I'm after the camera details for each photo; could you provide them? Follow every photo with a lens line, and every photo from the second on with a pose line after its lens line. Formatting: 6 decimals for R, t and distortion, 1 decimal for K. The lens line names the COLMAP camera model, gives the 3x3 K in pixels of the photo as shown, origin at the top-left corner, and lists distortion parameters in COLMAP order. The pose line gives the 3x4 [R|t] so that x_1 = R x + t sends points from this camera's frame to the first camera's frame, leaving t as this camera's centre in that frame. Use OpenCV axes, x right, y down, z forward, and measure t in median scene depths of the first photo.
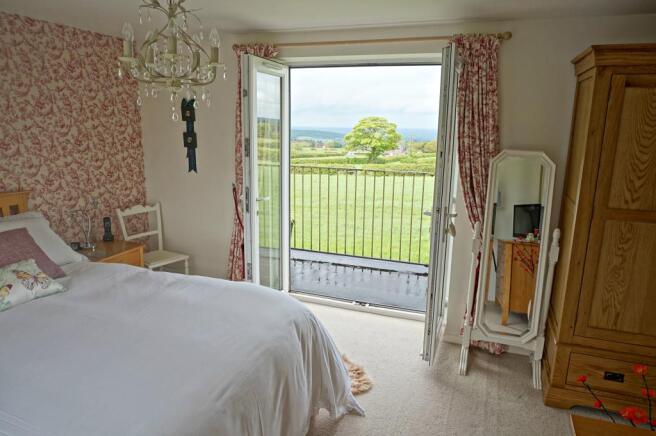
lens RADIAL K [[444.2, 0, 328.0], [0, 444.2, 218.0], [0, 0, 1]] dist [-0.001260, 0.024549]
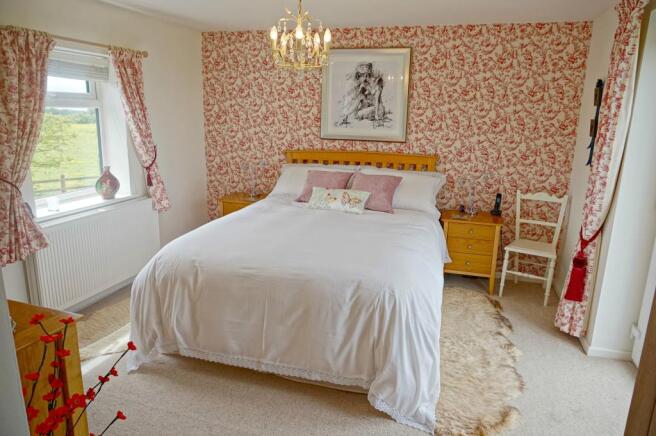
lens RADIAL K [[444.2, 0, 328.0], [0, 444.2, 218.0], [0, 0, 1]] dist [-0.001260, 0.024549]
pose [[0.079204, 0.200458, -0.976495, 0.607775], [-0.252920, 0.951561, 0.174825, -0.032300], [0.964240, 0.233129, 0.126067, 0.515743]]
